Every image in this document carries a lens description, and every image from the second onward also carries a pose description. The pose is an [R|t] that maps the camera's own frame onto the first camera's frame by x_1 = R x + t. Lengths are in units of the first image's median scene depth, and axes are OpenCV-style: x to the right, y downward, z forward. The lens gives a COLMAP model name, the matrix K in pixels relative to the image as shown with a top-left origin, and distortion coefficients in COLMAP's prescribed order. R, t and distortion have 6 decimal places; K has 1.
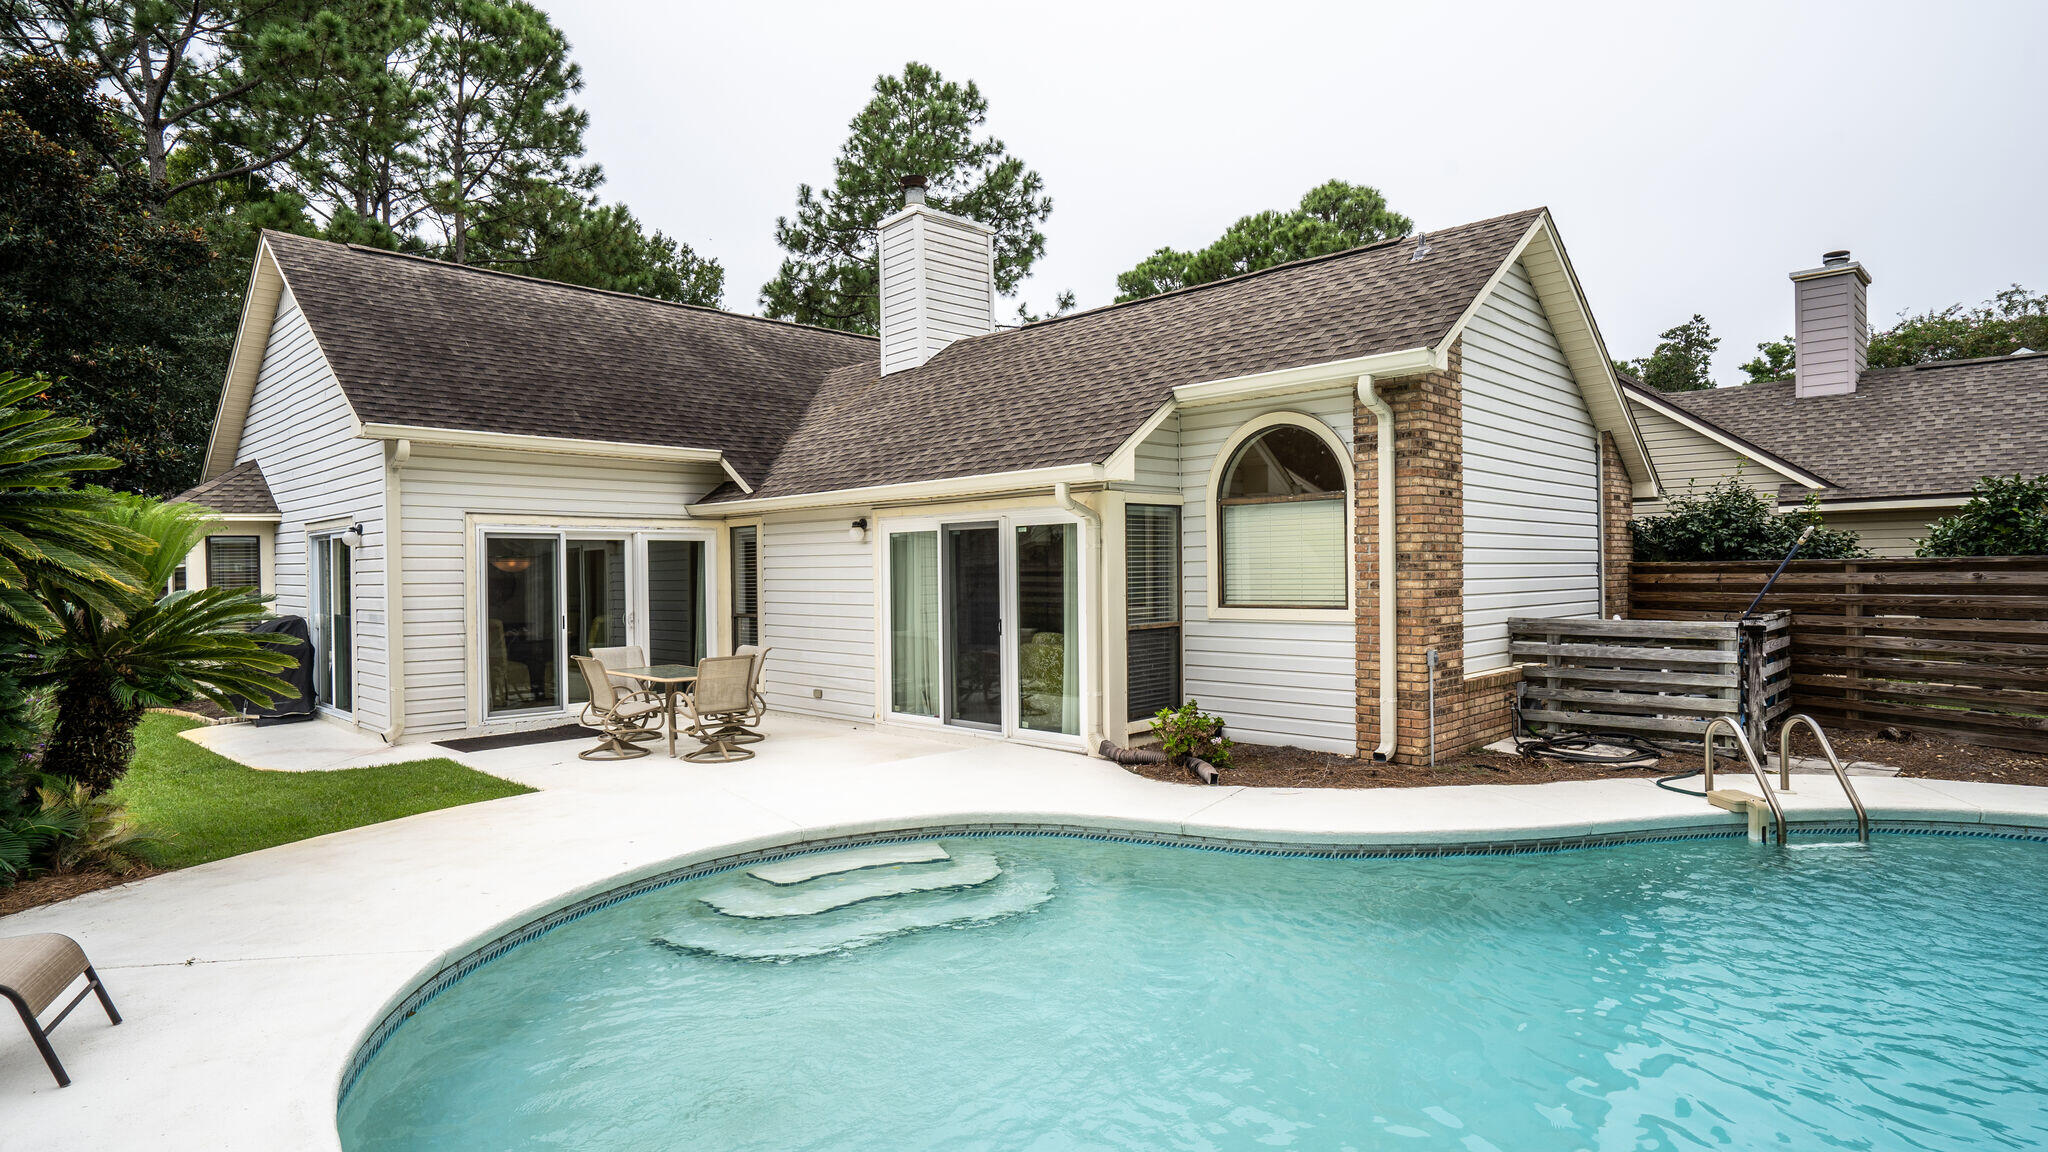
lens RADIAL K [[1093.2, 0, 1022.5], [0, 1093.2, 579.1], [0, 0, 1]] dist [-0.016807, 0.003439]
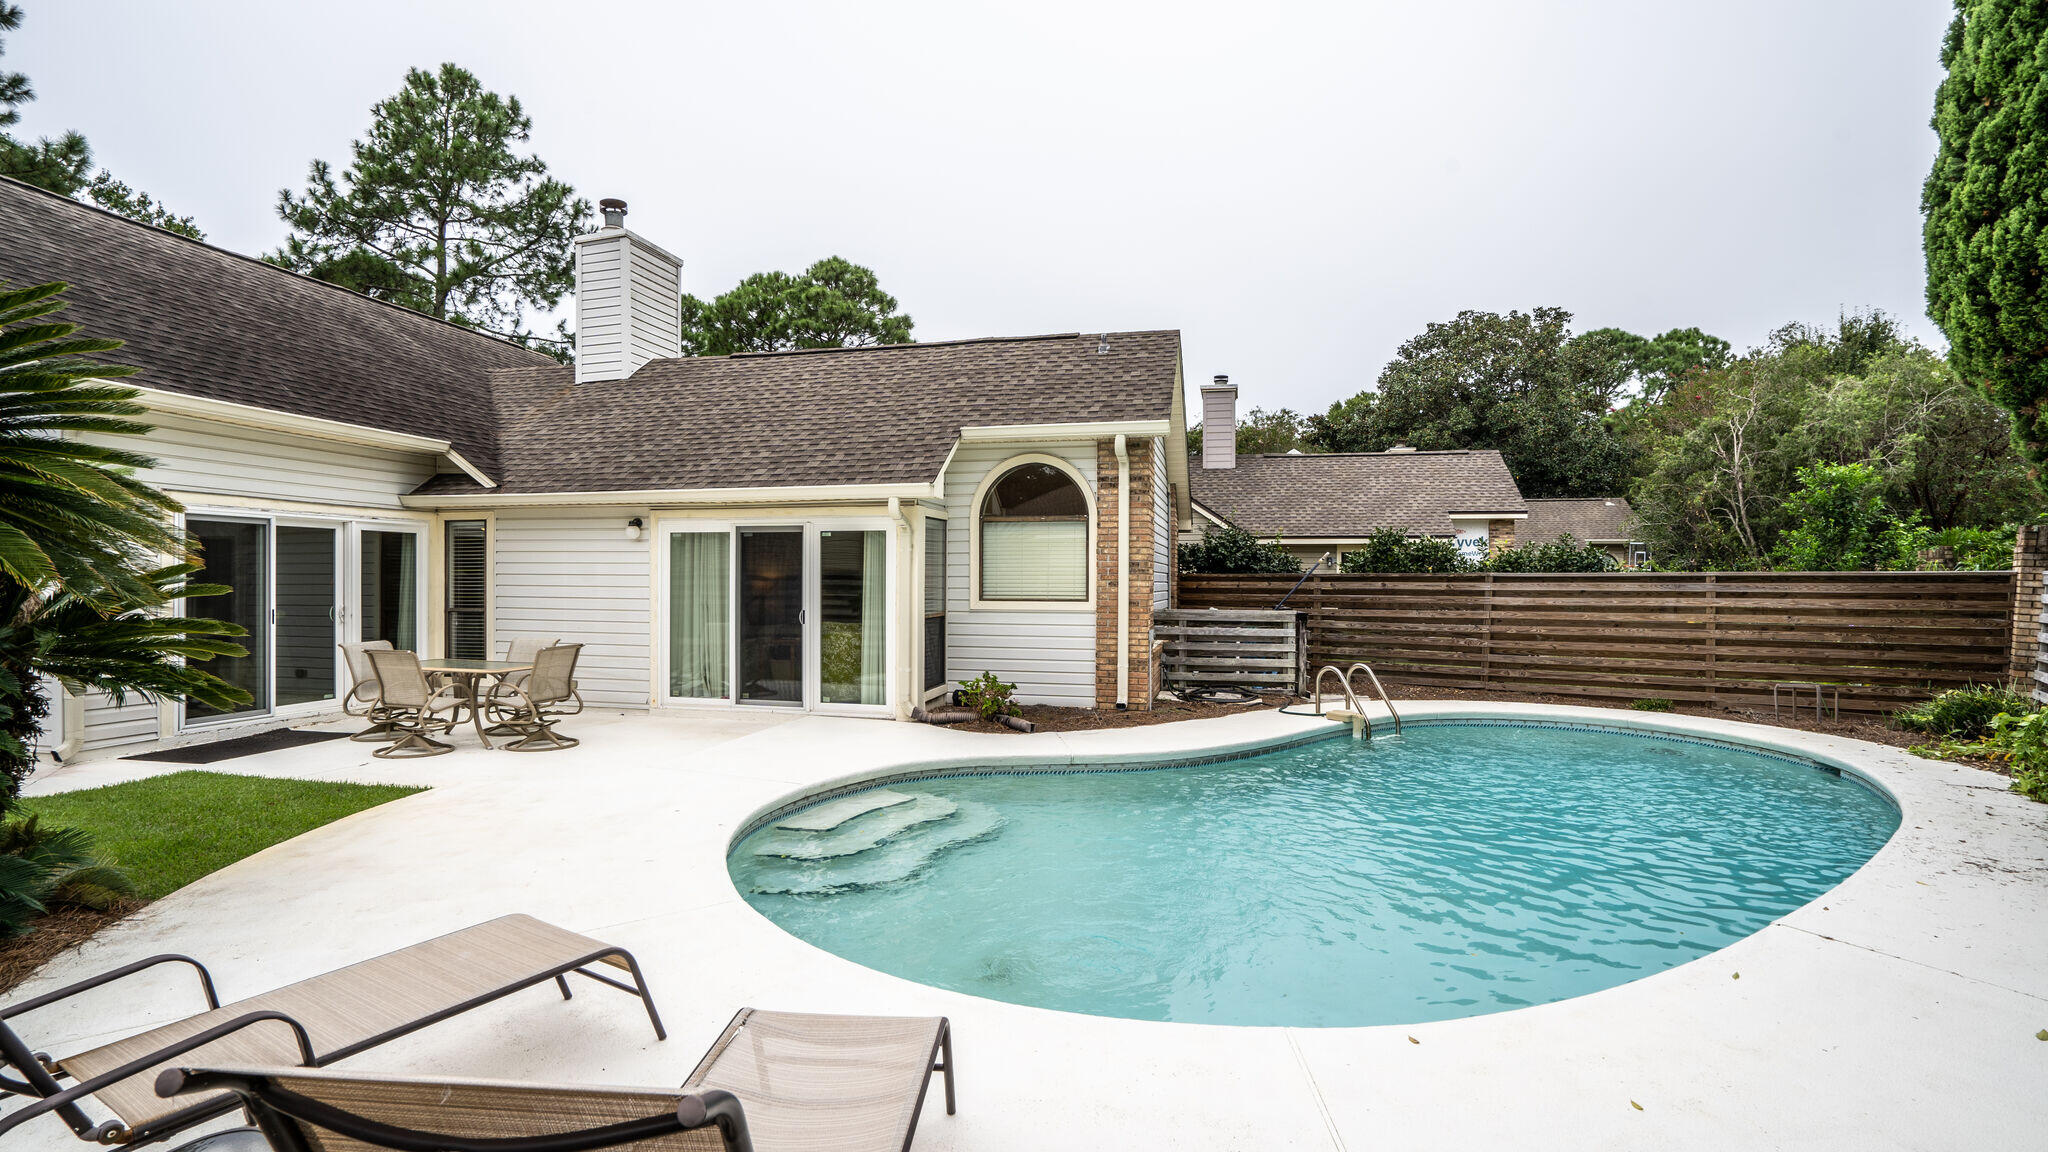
lens RADIAL K [[943.2, 0, 1019.0], [0, 943.2, 591.1], [0, 0, 1]] dist [-0.036334, 0.005026]
pose [[0.855028, 0.010445, 0.518476, -0.317461], [-0.011430, 0.999934, -0.001295, 0.013567], [-0.518455, -0.004819, 0.855091, 0.021773]]
